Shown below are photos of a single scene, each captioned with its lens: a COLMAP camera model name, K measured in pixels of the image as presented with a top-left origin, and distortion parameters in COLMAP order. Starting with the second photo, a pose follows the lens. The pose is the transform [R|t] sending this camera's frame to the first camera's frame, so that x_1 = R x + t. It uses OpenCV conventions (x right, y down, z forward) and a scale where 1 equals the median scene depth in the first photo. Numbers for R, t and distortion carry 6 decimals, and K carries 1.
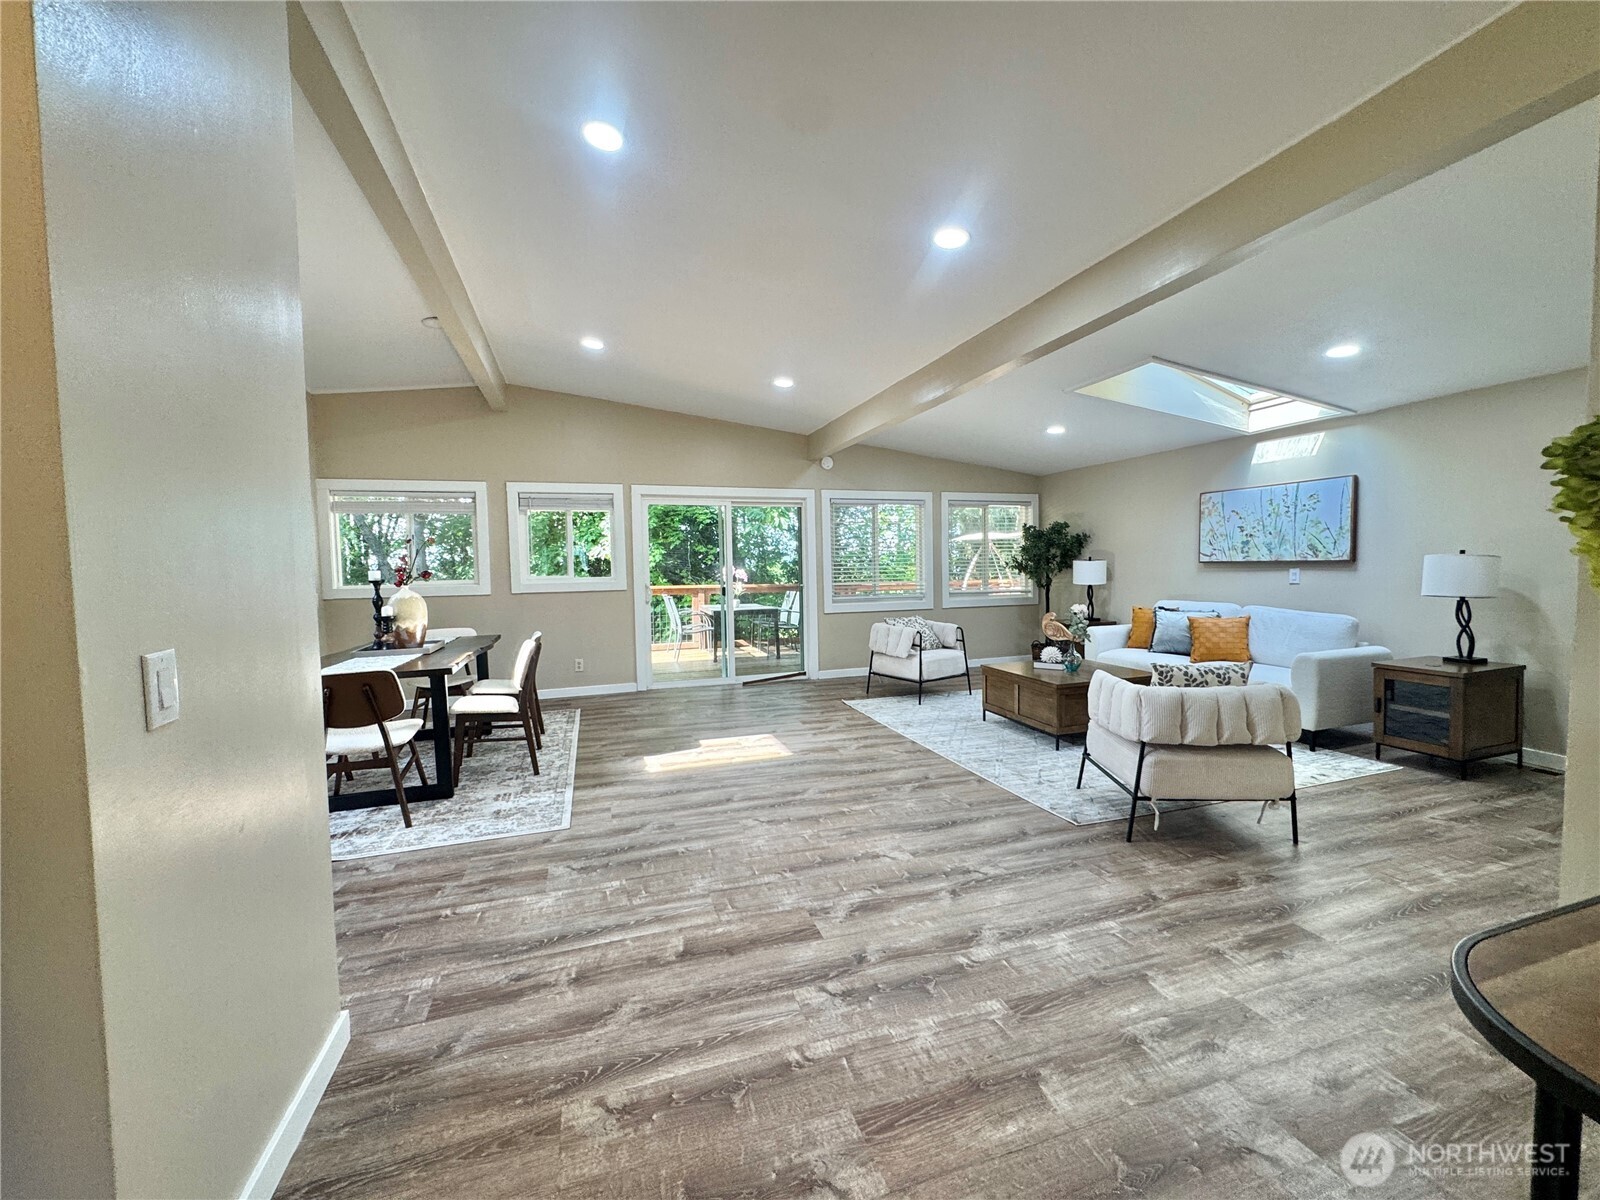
lens RADIAL K [[640.7, 0, 796.8], [0, 640.7, 601.7], [0, 0, 1]] dist [-0.007532, -0.000213]
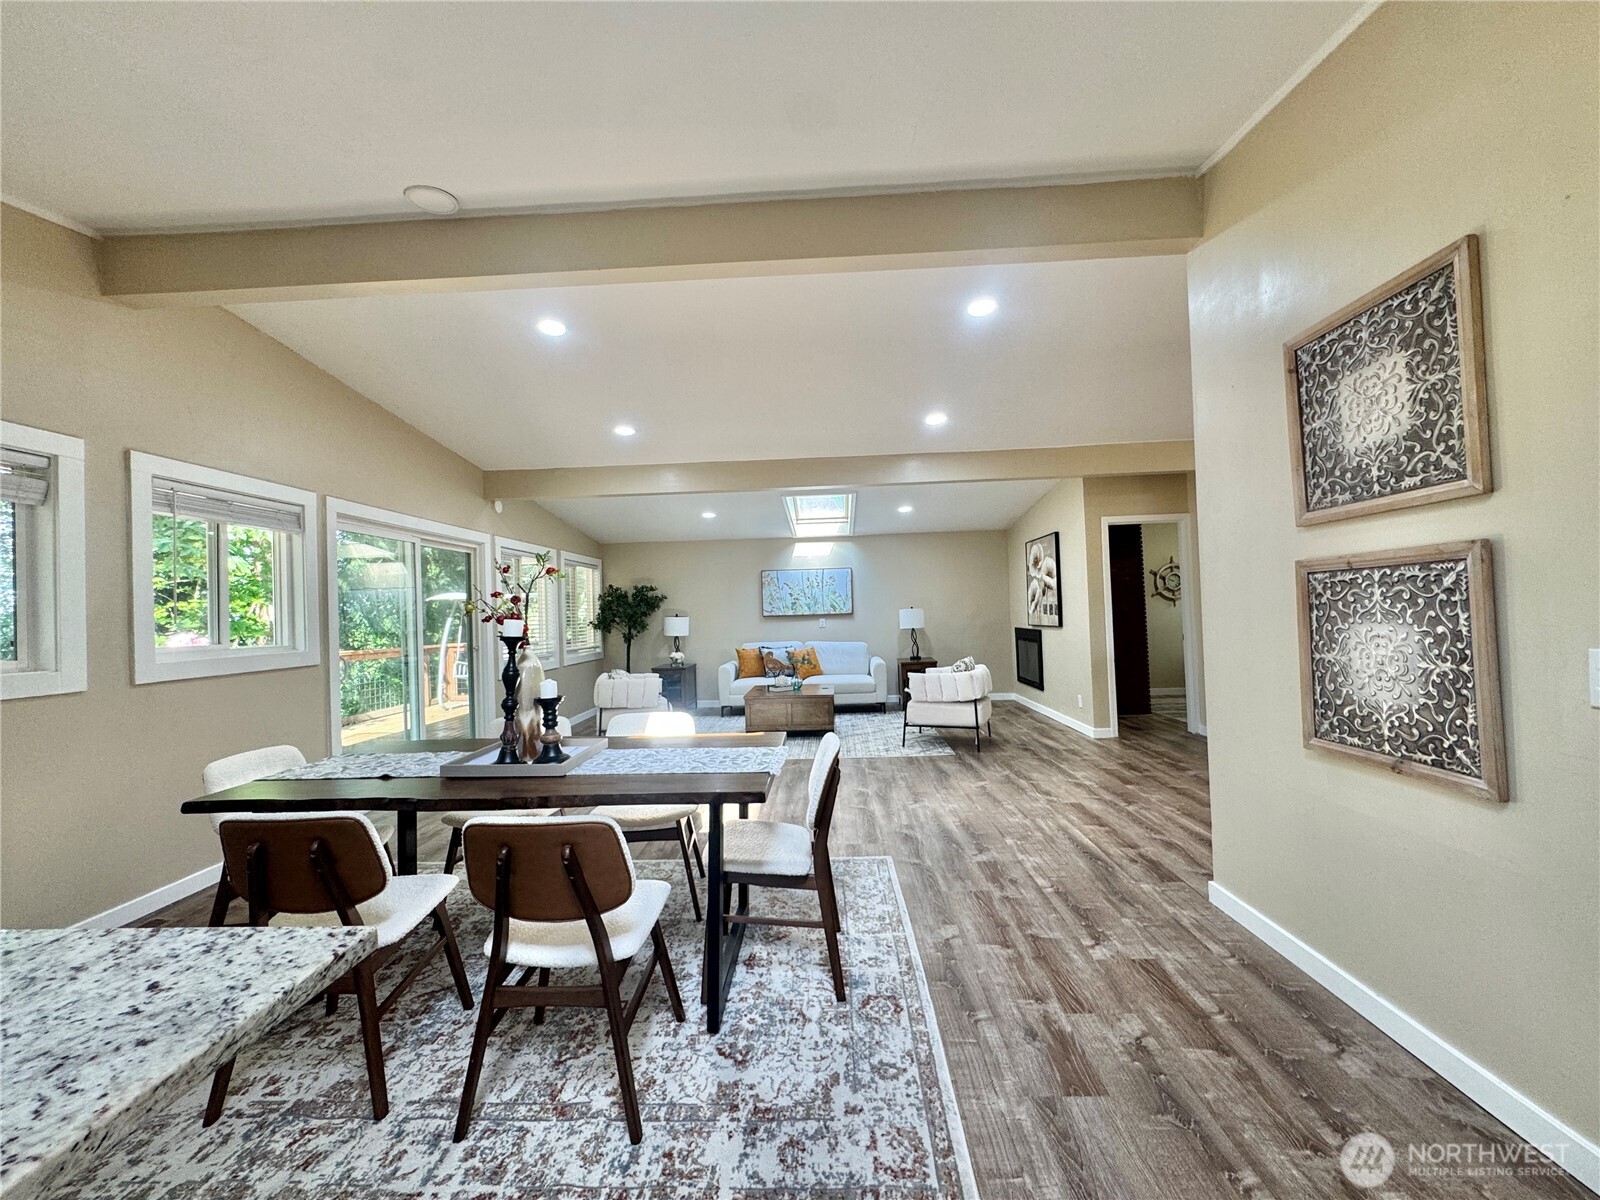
lens RADIAL K [[640.7, 0, 799.0], [0, 640.7, 599.0], [0, 0, 1]] dist [-0.007532, -0.000213]
pose [[0.351742, 0.024412, 0.935779, -1.140338], [0.079340, 0.995285, -0.055786, -0.017045], [-0.932729, 0.093867, 0.348147, 0.597221]]
